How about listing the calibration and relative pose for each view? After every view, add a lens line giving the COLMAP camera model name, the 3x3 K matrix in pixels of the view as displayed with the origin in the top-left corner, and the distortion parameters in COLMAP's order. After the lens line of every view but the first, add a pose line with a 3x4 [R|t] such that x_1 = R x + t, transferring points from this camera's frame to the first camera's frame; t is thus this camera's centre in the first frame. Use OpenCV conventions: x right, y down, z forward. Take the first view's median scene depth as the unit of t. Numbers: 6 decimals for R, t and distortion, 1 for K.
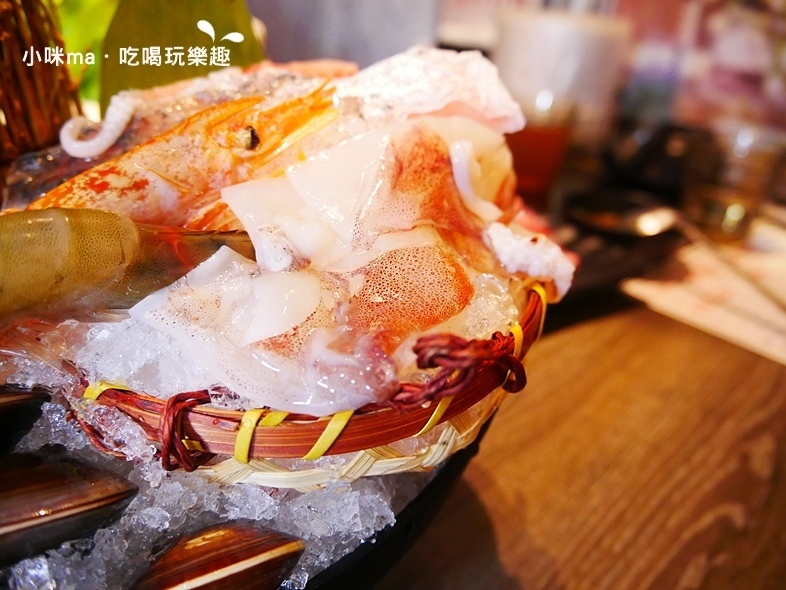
lens RADIAL K [[662.5, 0, 393.0], [0, 662.5, 295.0], [0, 0, 1]] dist [-0.007481, -0.014493]
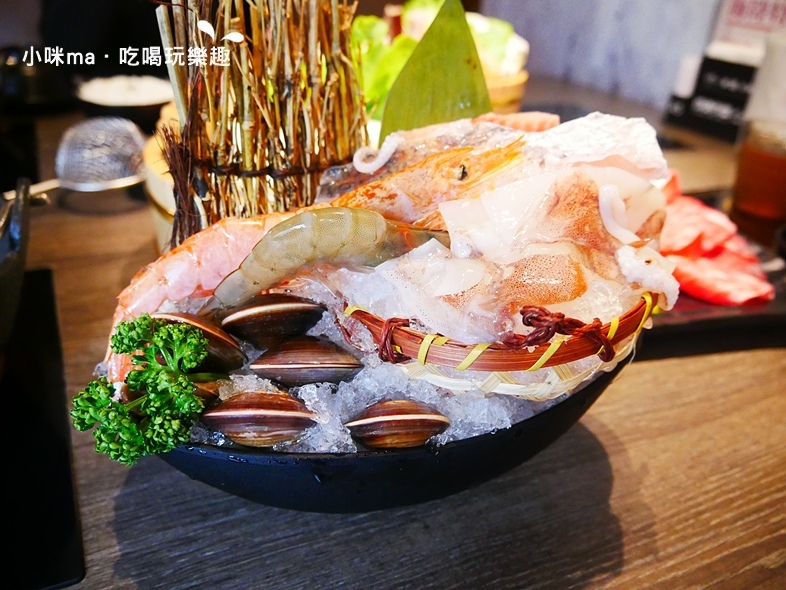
lens RADIAL K [[662.5, 0, 393.0], [0, 662.5, 295.0], [0, 0, 1]] dist [-0.007481, -0.014493]
pose [[0.922610, 0.157397, -0.352160, 0.248418], [-0.152537, 0.987418, 0.041700, 0.012180], [0.354292, 0.015245, 0.935010, -0.564901]]
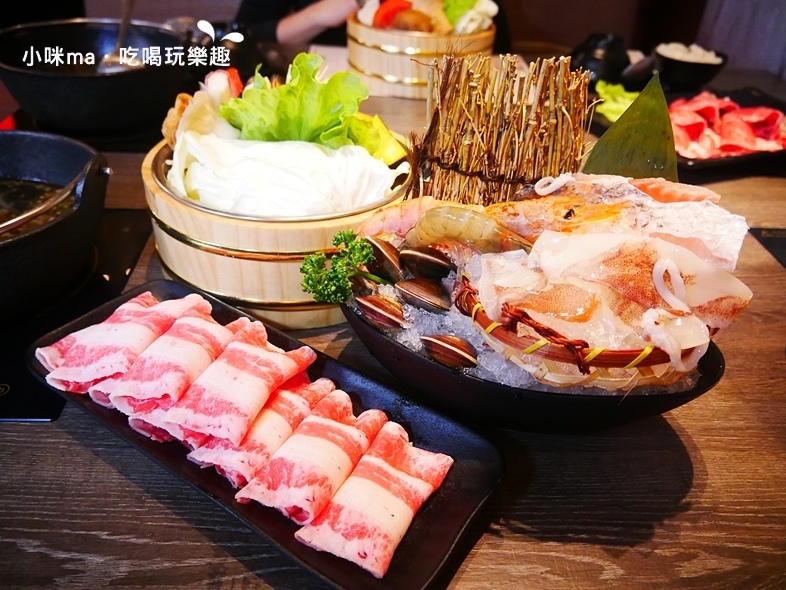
lens RADIAL K [[662.5, 0, 393.0], [0, 662.5, 295.0], [0, 0, 1]] dist [-0.007481, -0.014493]
pose [[0.424369, 0.468351, -0.774957, 1.440154], [-0.428680, 0.857772, 0.283654, -0.398813], [0.797587, 0.211835, 0.564785, -0.692768]]
